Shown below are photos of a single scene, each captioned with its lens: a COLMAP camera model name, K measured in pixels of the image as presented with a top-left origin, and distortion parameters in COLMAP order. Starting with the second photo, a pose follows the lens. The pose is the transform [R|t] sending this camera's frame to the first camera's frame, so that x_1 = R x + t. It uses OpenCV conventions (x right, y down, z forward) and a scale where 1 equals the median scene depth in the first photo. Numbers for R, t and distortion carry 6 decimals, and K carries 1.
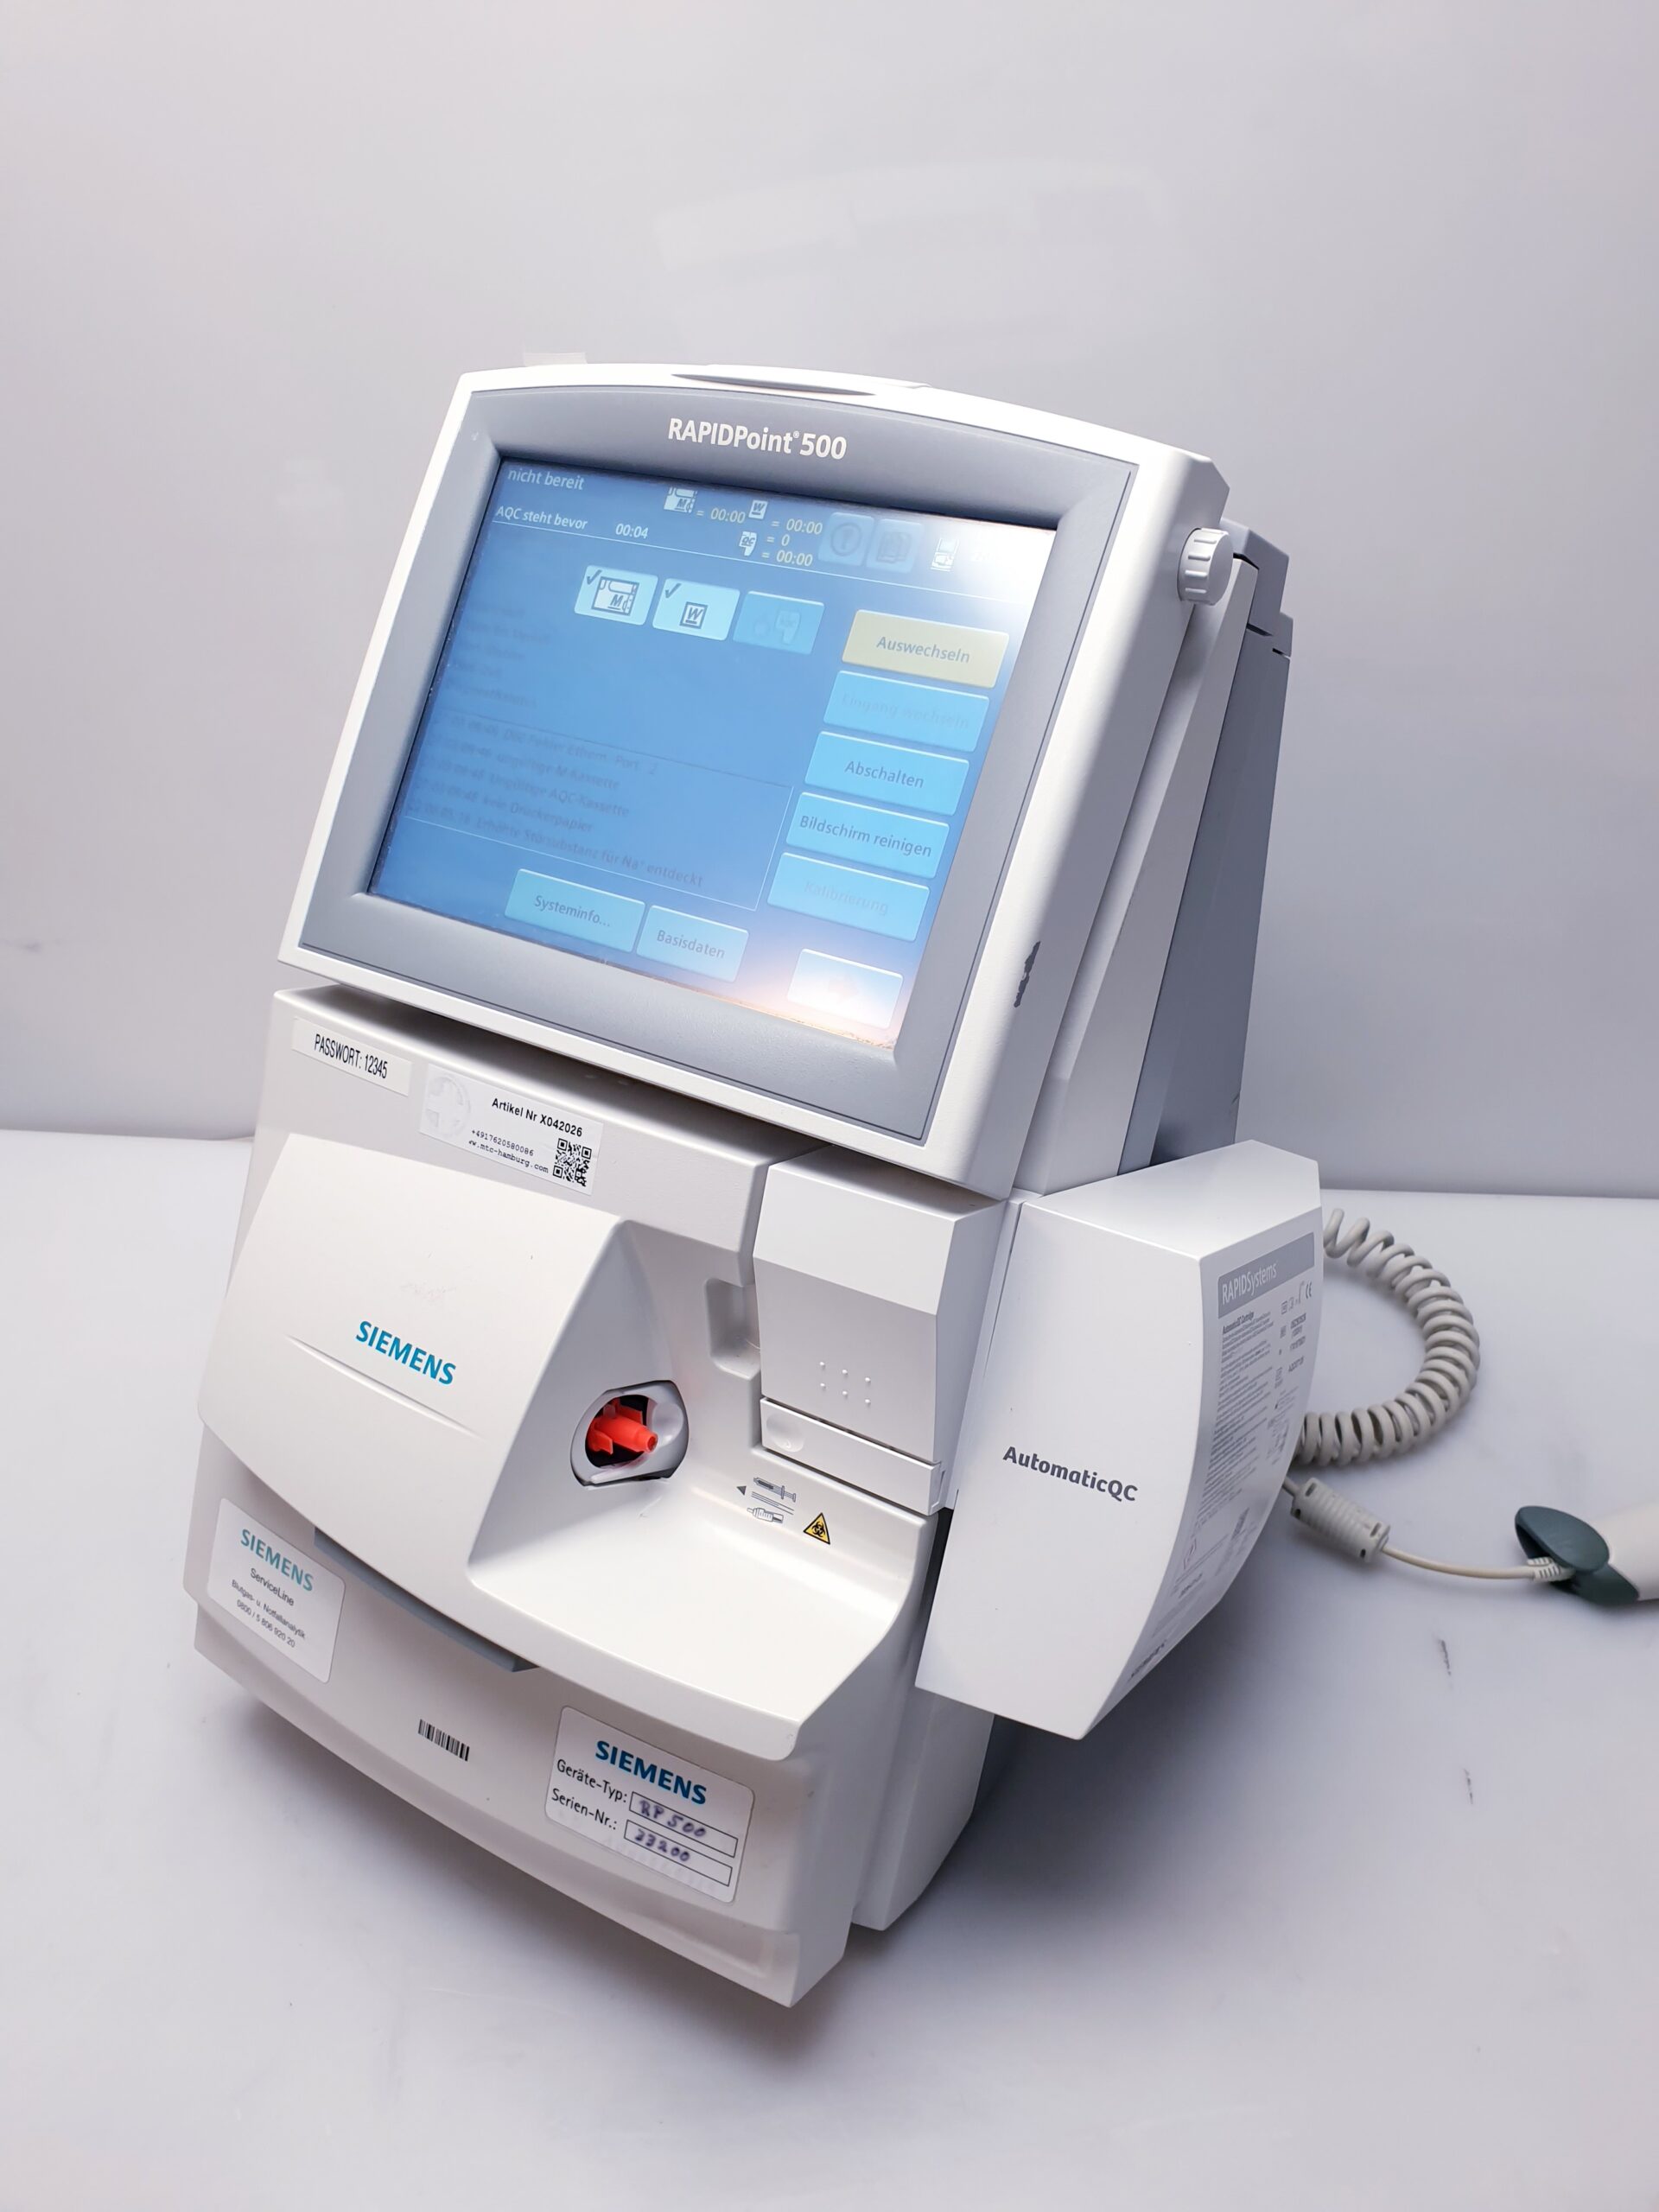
lens RADIAL K [[1719.8, 0, 832.0], [0, 1719.8, 1071.4], [0, 0, 1]] dist [-0.008743, -0.013847]
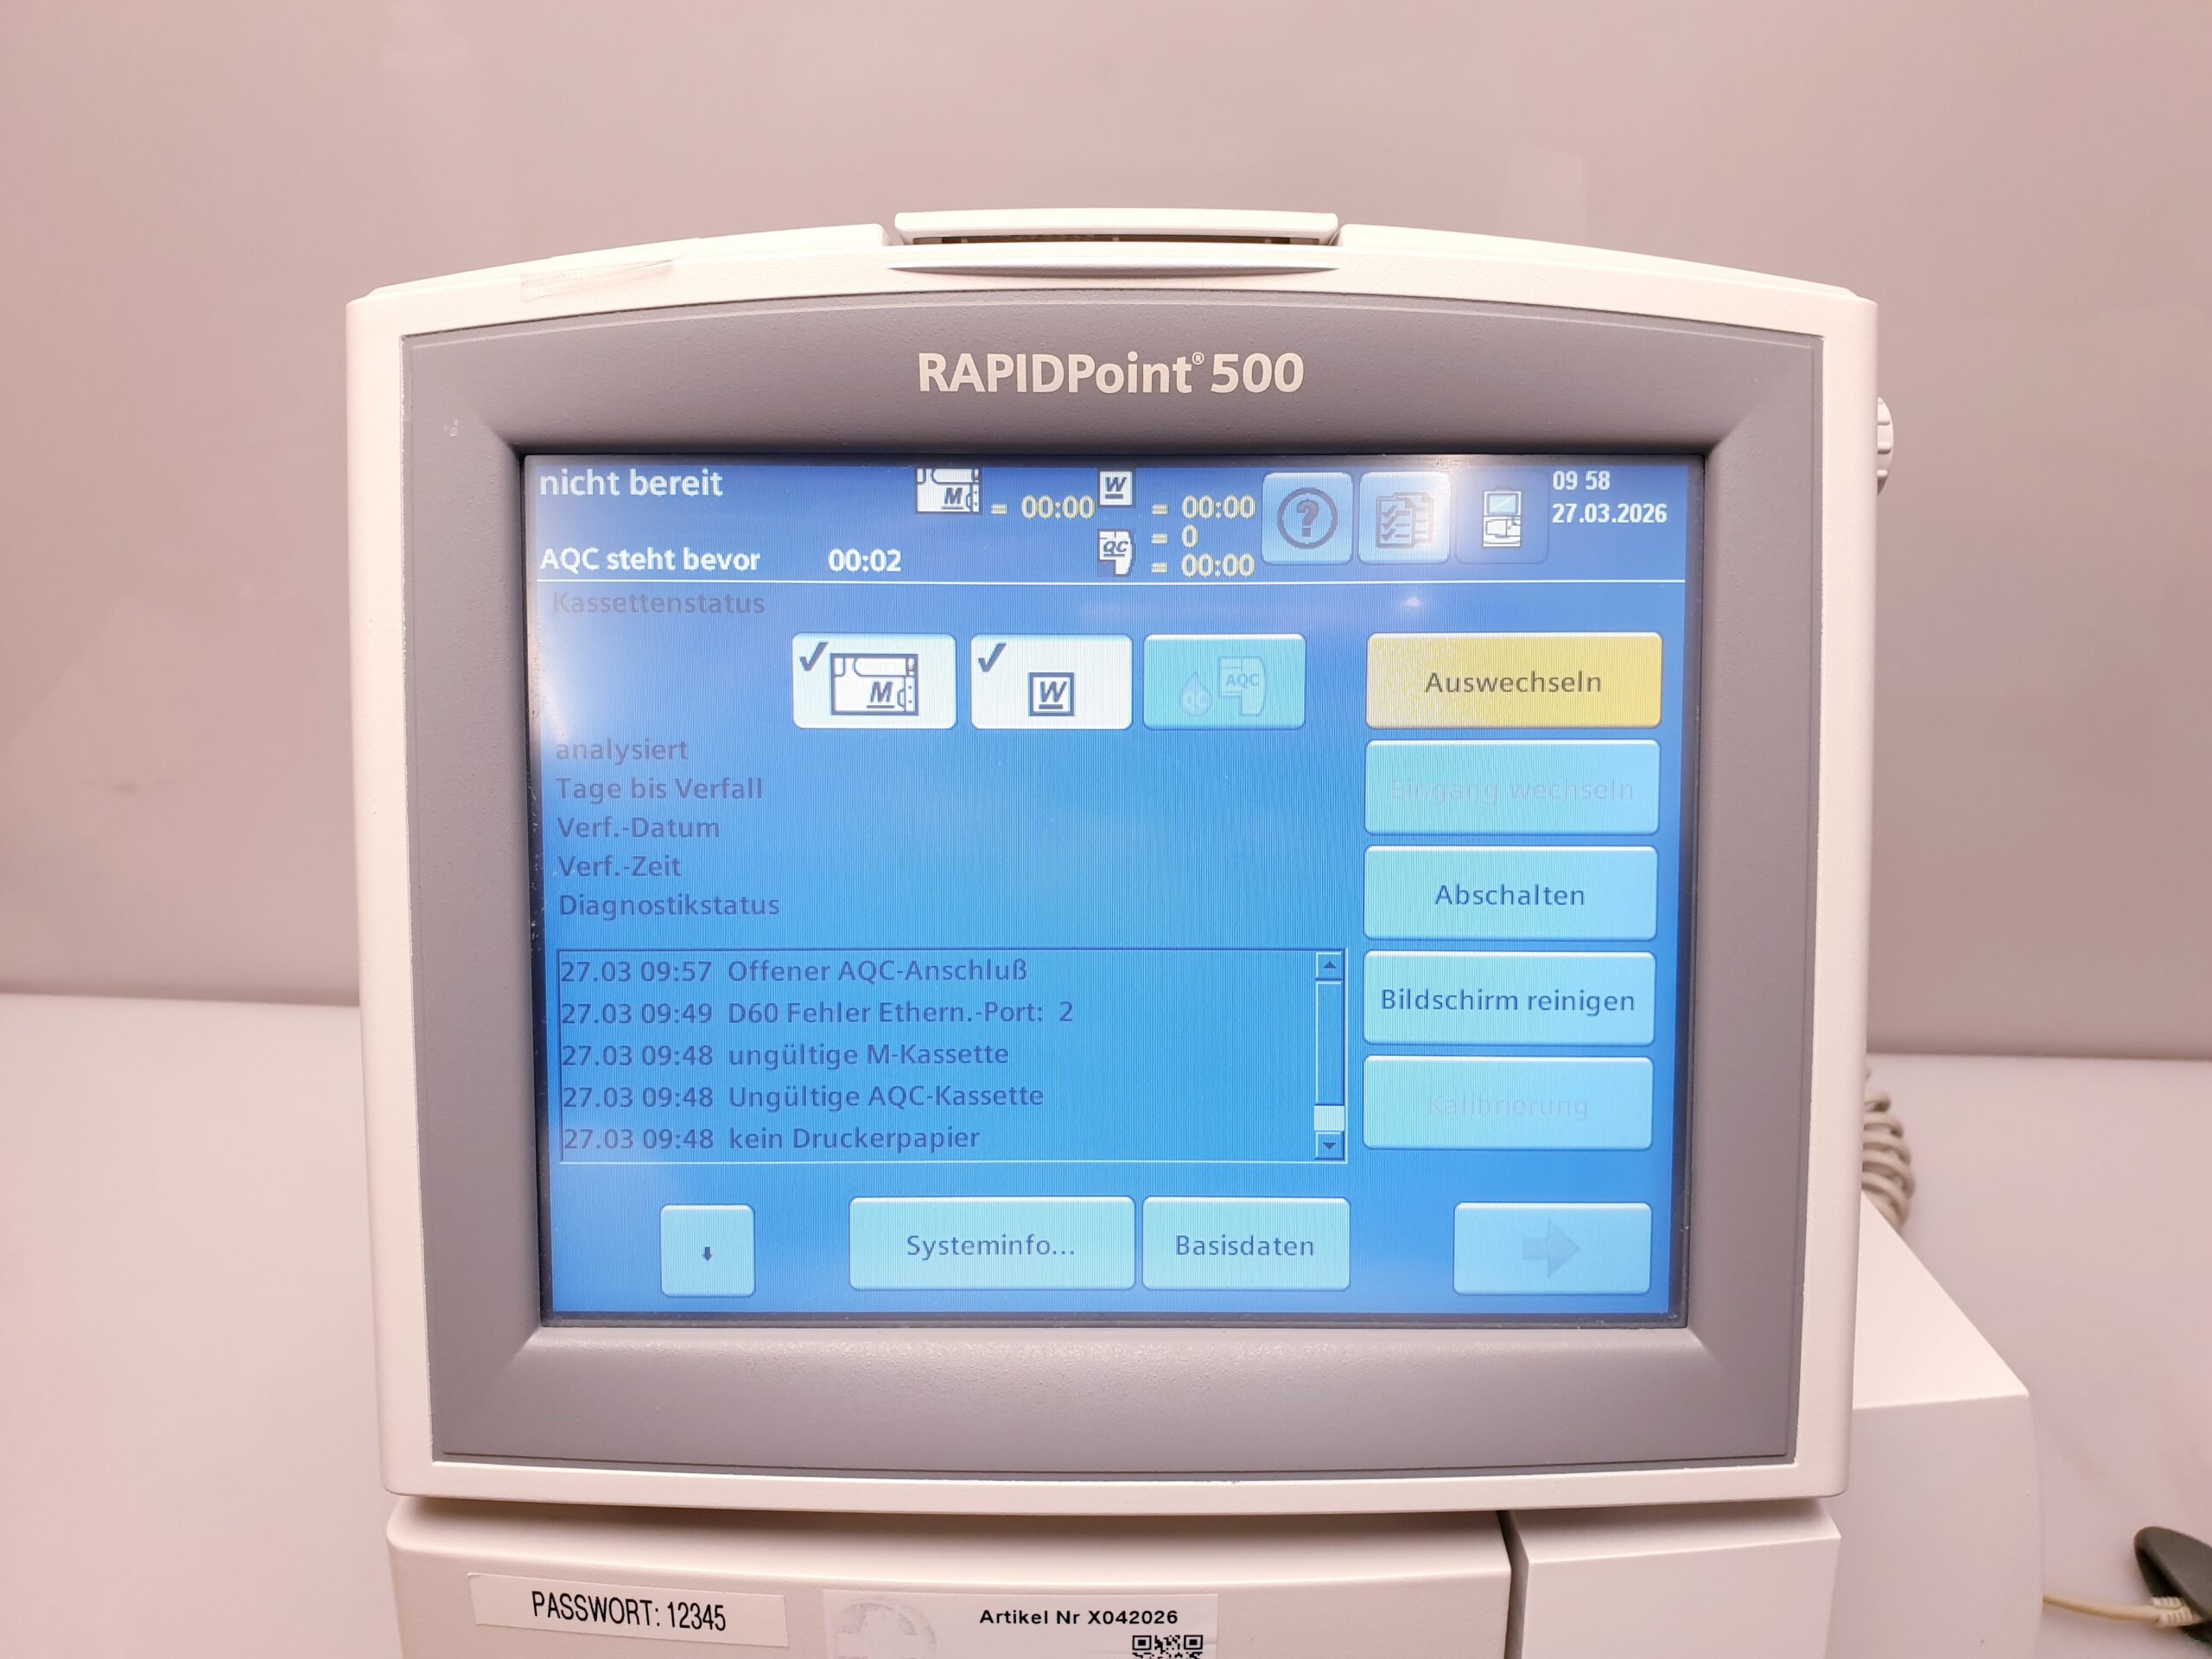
lens RADIAL K [[1735.2, 0, 1088.7], [0, 1735.2, 837.7], [0, 0, 1]] dist [0.054504, -0.145612]
pose [[0.856085, -0.323066, 0.403419, -0.321270], [0.262026, 0.944105, 0.200020, -0.338123], [-0.445489, -0.065529, 0.892886, 0.489814]]
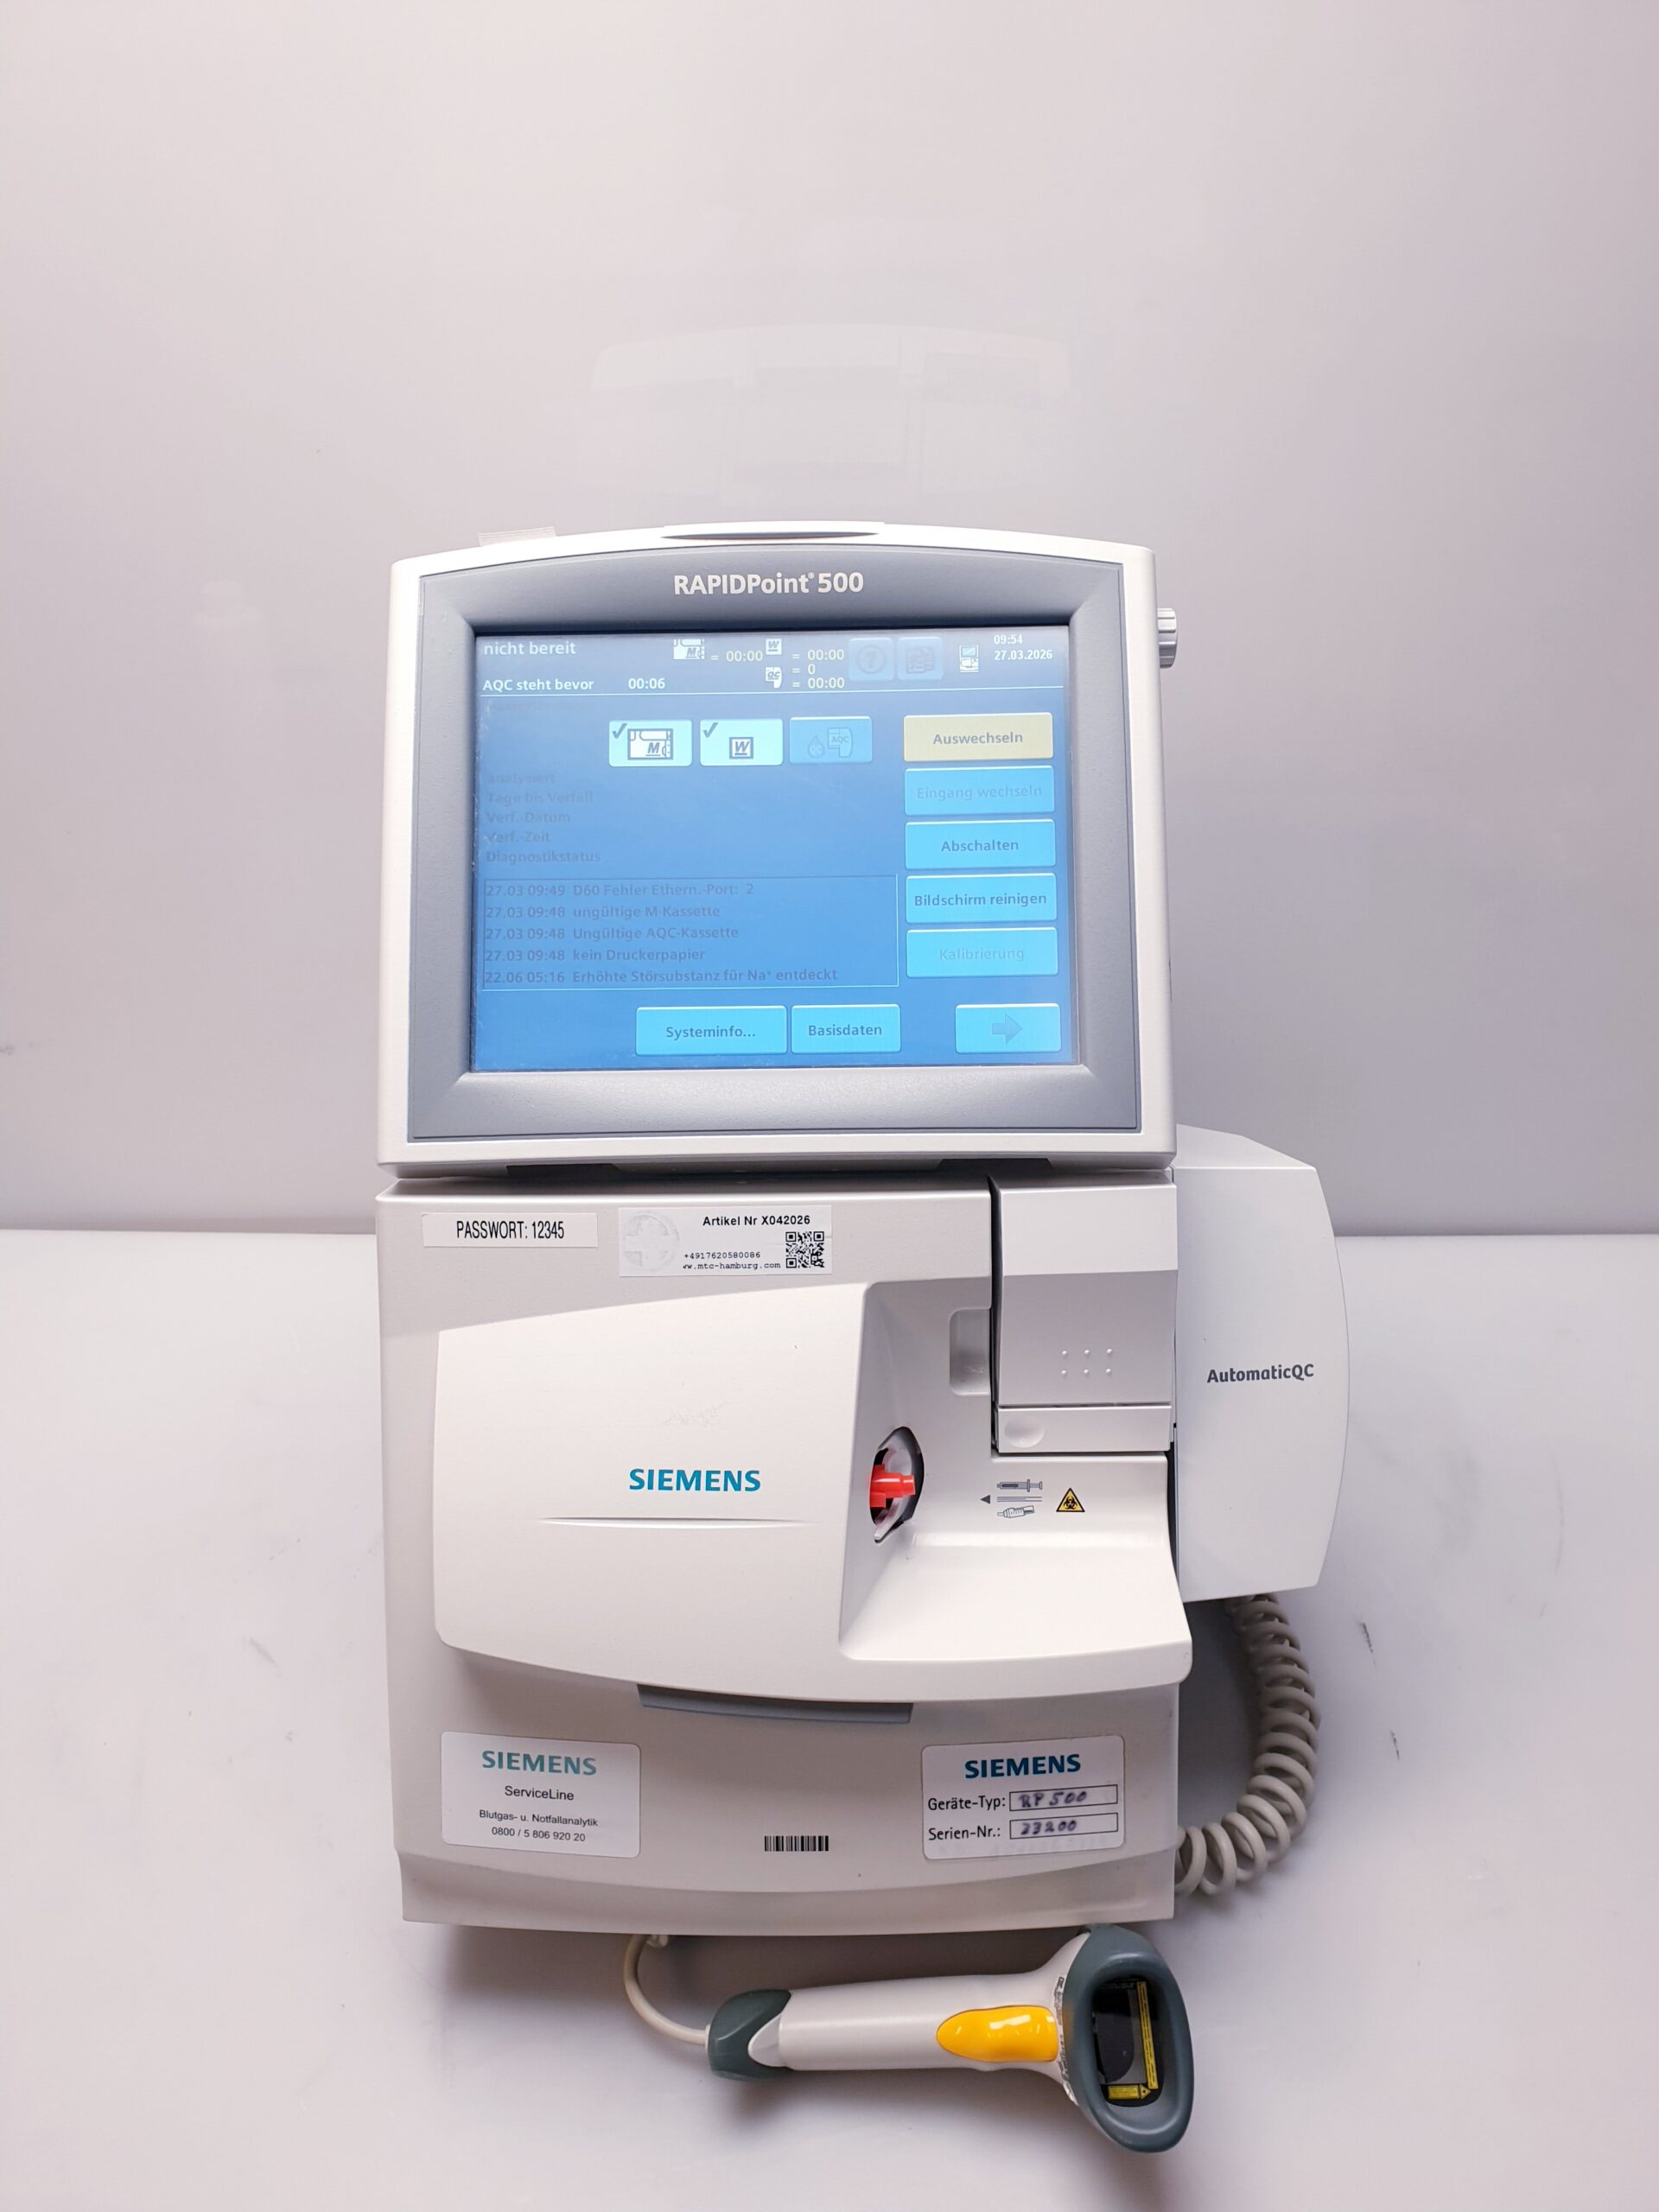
lens RADIAL K [[1735.2, 0, 829.3], [0, 1735.2, 1104.7], [0, 0, 1]] dist [0.054504, -0.145612]
pose [[0.860620, -0.245096, 0.446387, -0.595882], [0.273746, 0.961802, 0.000320, -0.030754], [-0.429414, 0.121921, 0.894840, 0.007014]]
